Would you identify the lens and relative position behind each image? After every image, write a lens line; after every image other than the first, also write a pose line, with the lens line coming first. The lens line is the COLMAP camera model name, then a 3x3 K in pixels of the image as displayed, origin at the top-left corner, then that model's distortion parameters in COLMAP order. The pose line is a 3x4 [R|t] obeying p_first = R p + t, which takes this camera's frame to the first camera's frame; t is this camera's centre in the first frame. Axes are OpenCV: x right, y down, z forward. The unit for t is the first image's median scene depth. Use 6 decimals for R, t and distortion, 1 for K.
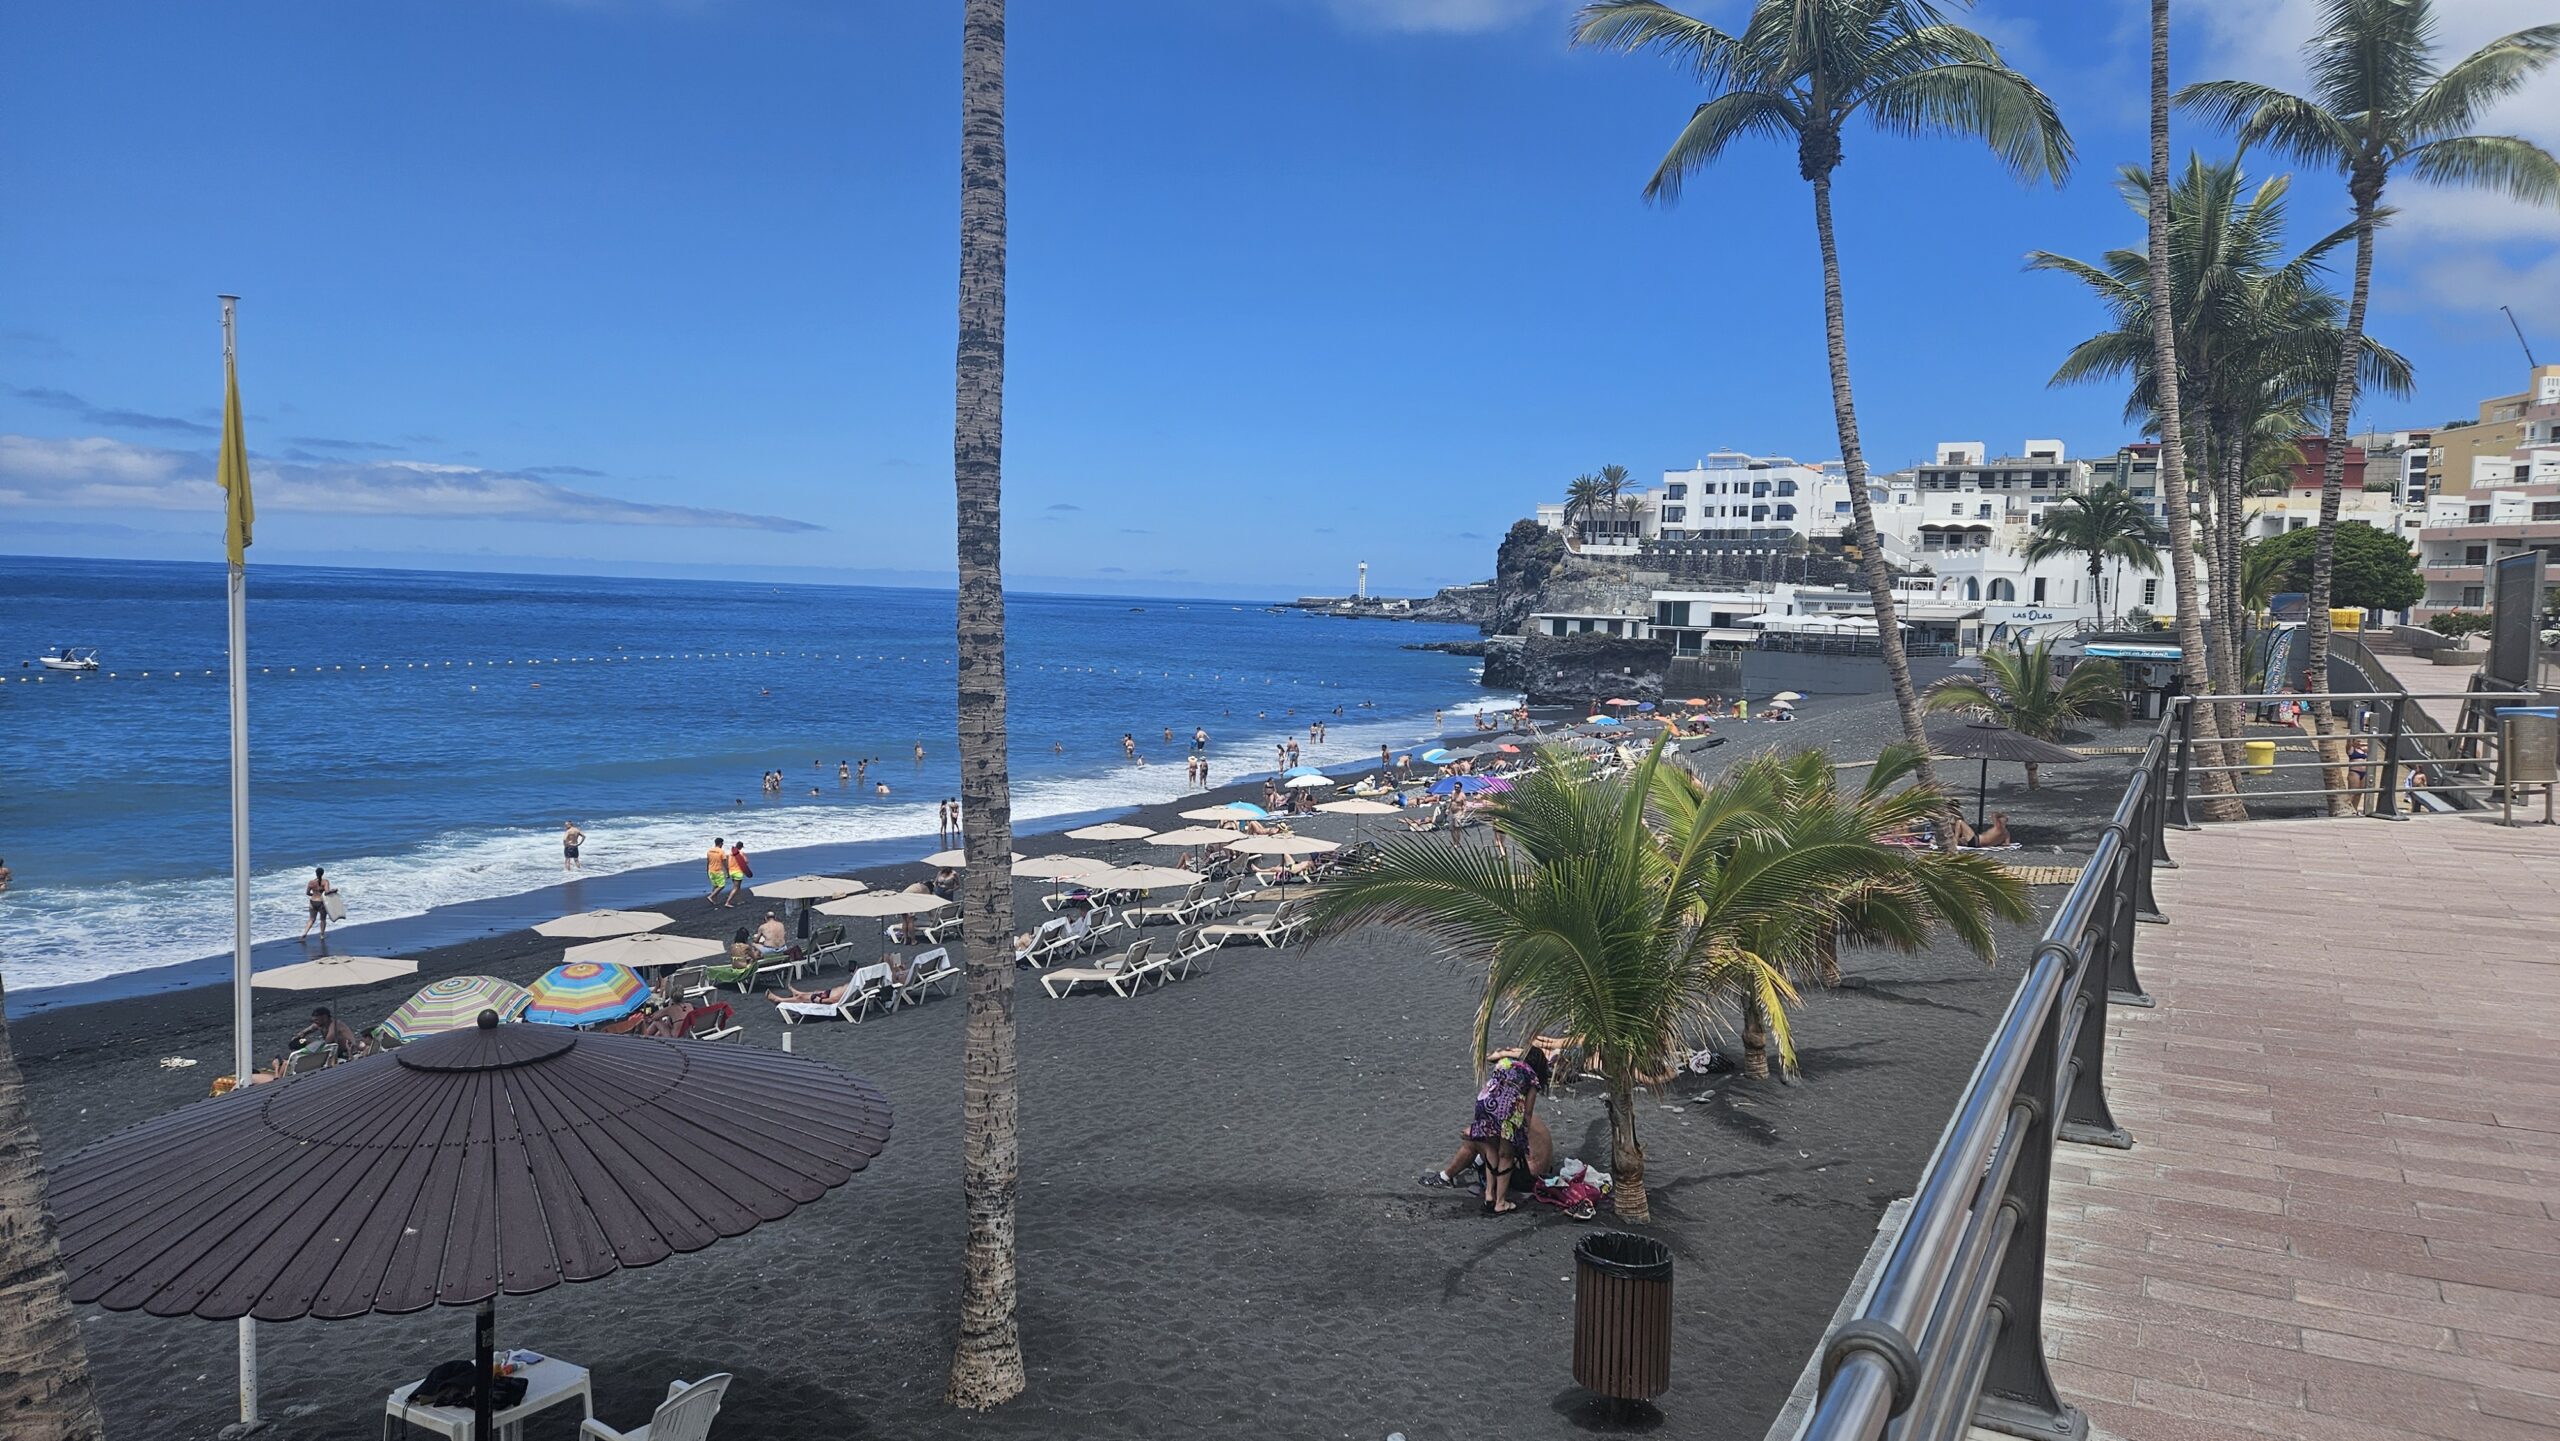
lens RADIAL K [[1697.8, 0, 1302.8], [0, 1697.8, 700.4], [0, 0, 1]] dist [0.083809, -0.073405]
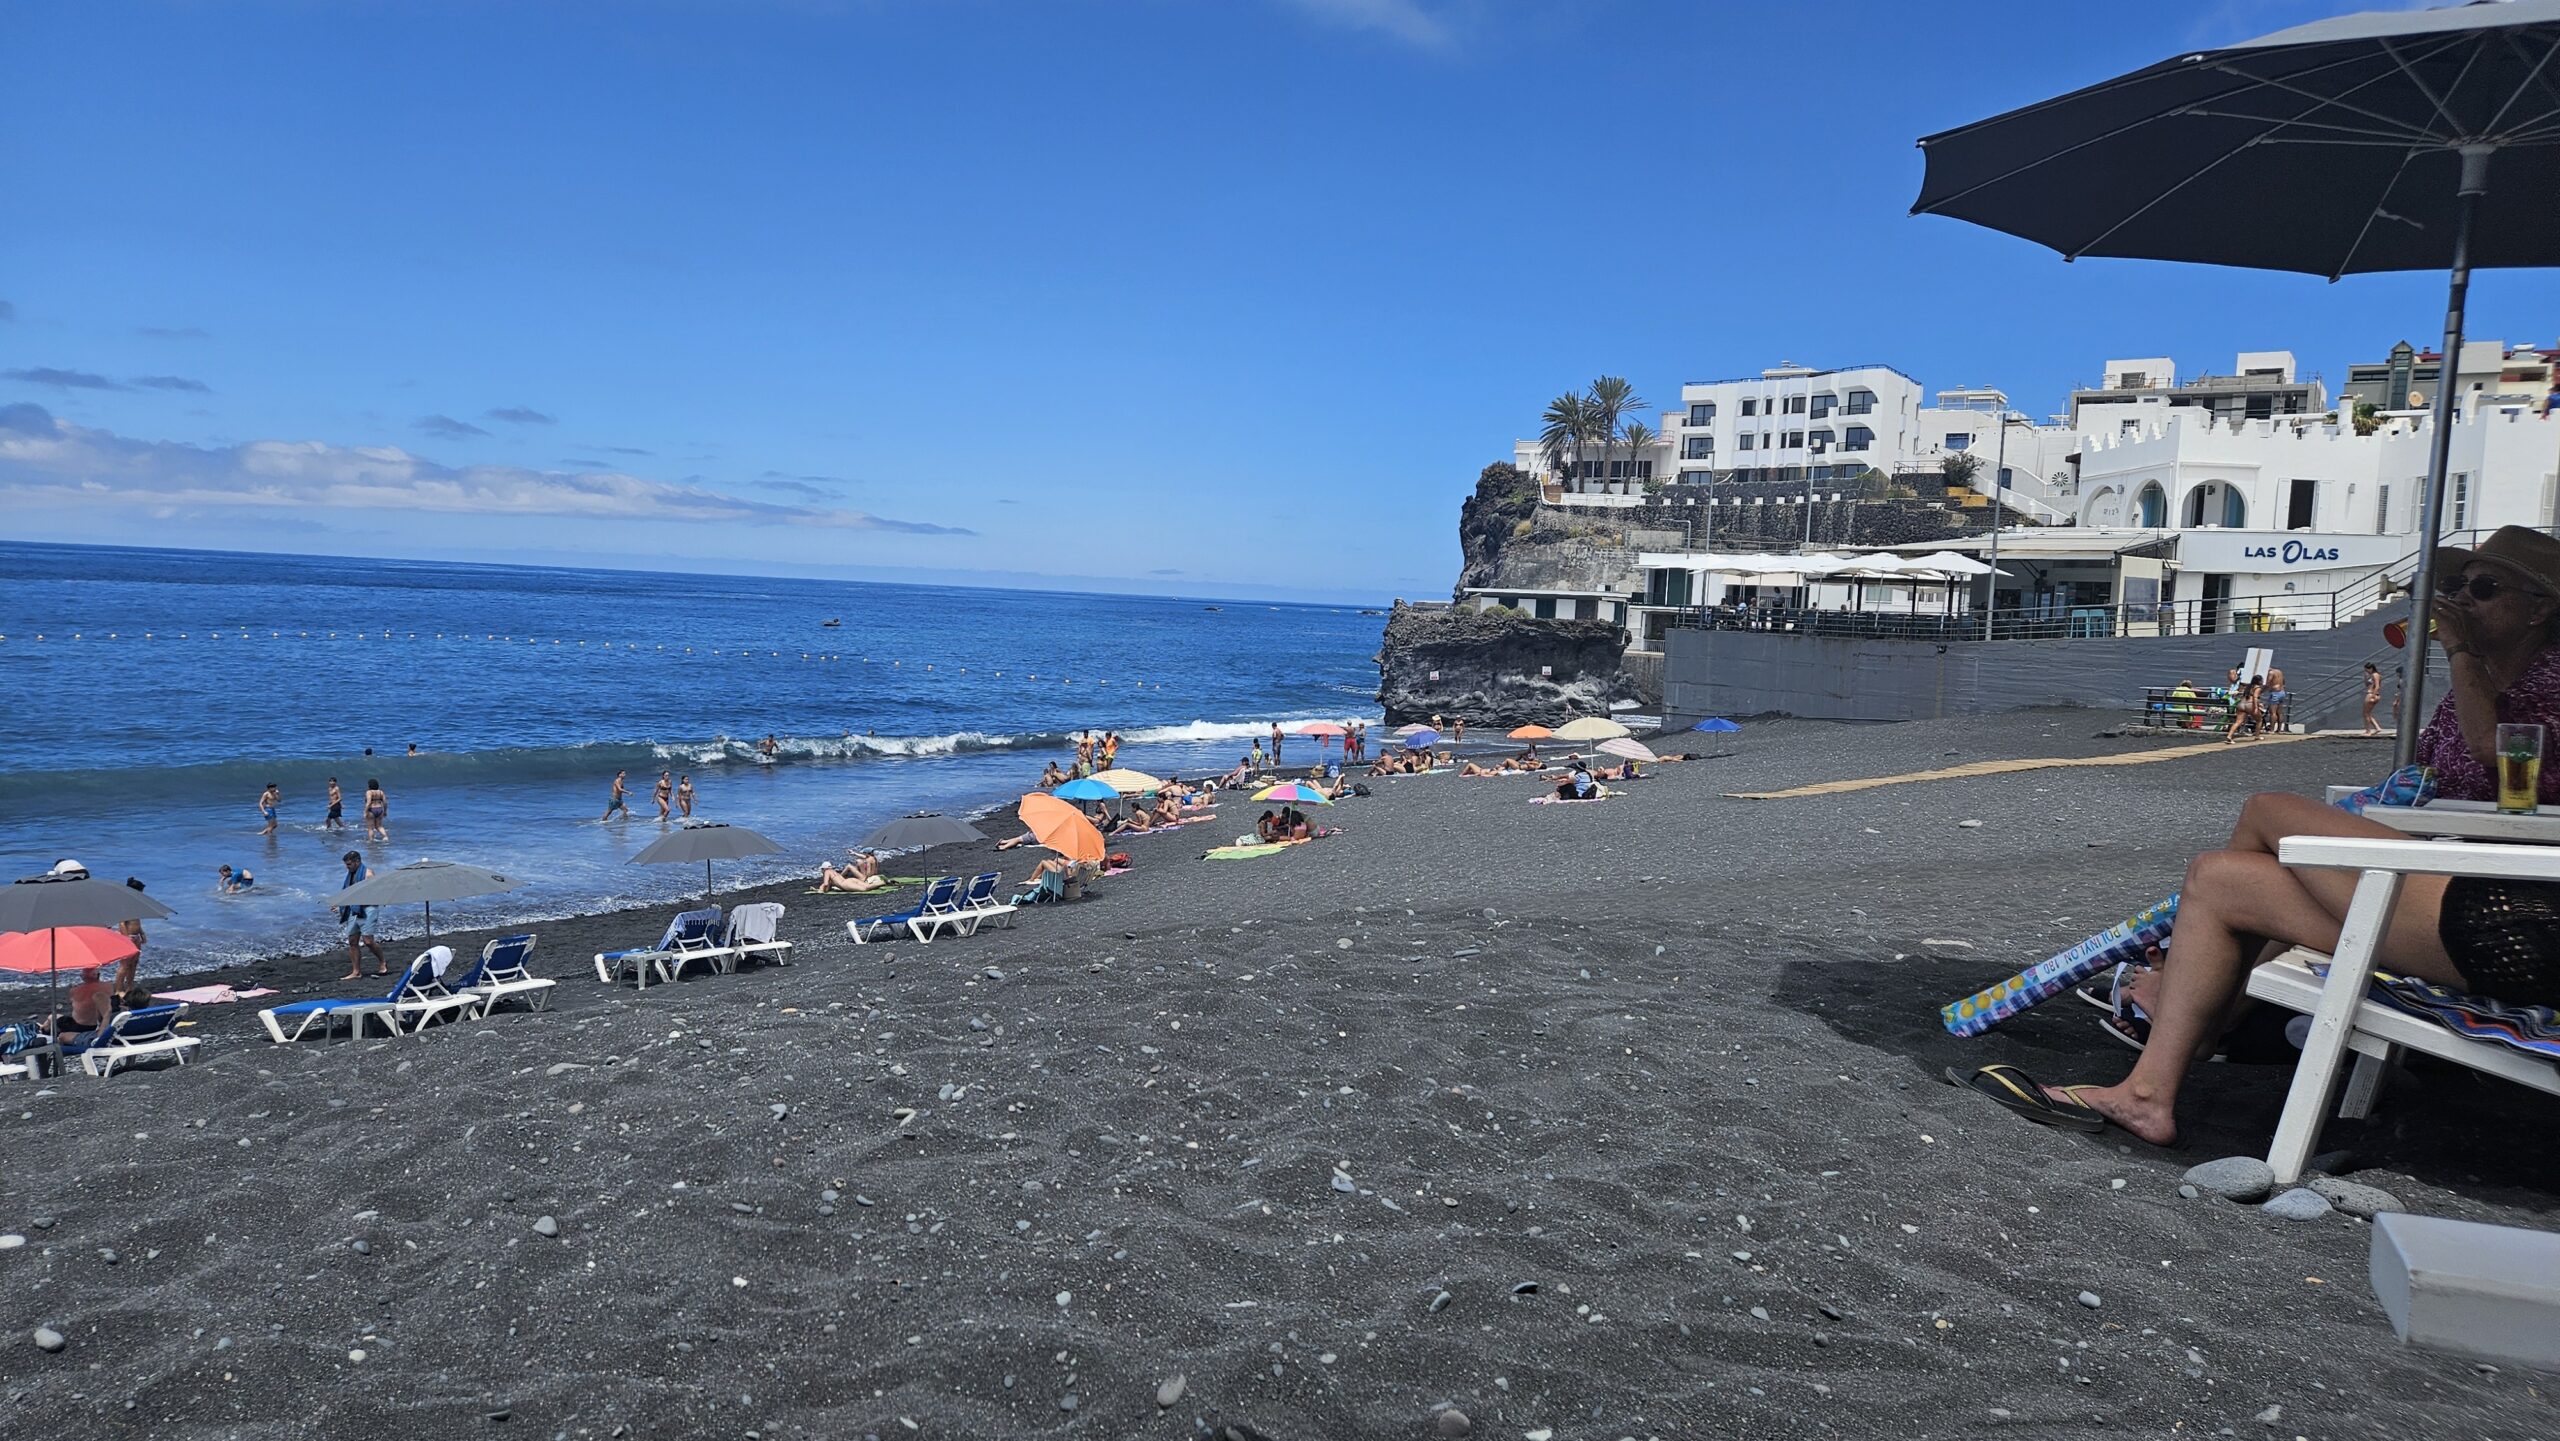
lens RADIAL K [[1686.3, 0, 1223.7], [0, 1686.3, 708.2], [0, 0, 1]] dist [0.005322, 0.002756]
pose [[0.991256, 0.016820, -0.130874, 0.124084], [-0.016720, 0.999858, 0.001863, -0.003038], [0.130886, 0.000341, 0.991397, 0.315820]]
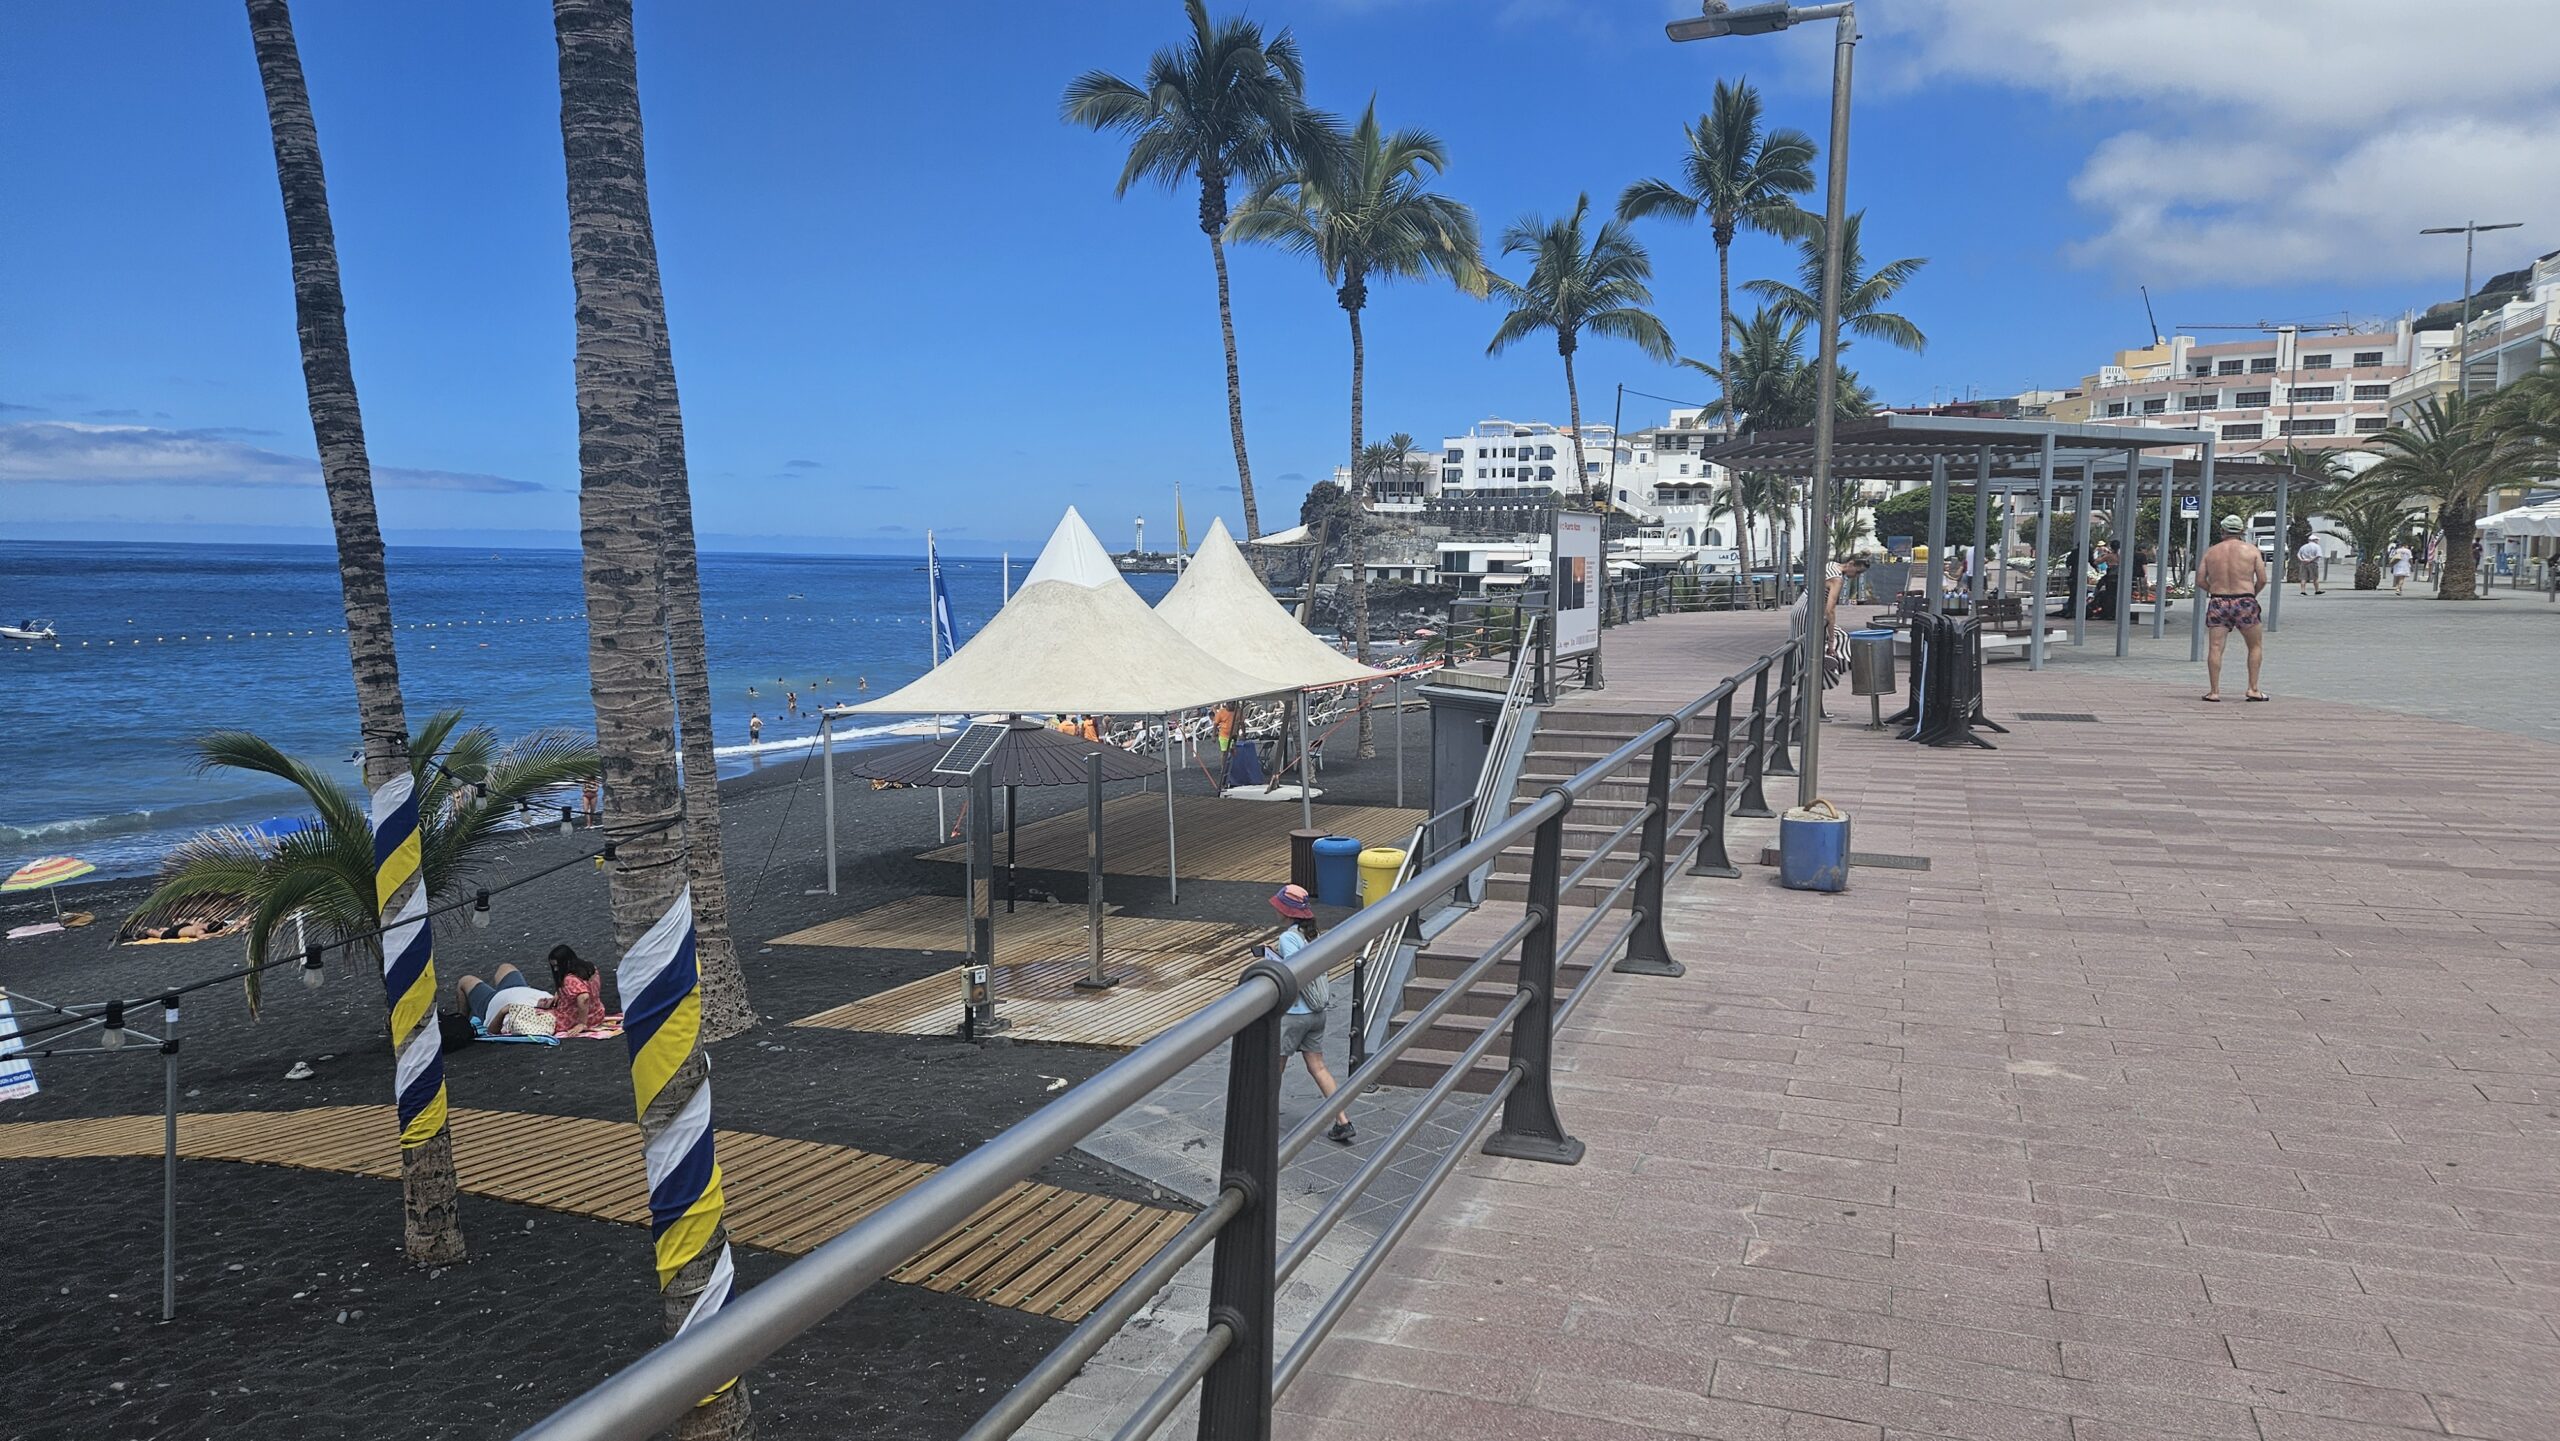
lens RADIAL K [[1697.8, 0, 1302.8], [0, 1697.8, 700.4], [0, 0, 1]] dist [0.083809, -0.073405]
pose [[0.990833, -0.030734, 0.131549, -0.041022], [0.027243, 0.999229, 0.028258, 0.007992], [-0.132316, -0.024415, 0.990907, -0.138045]]
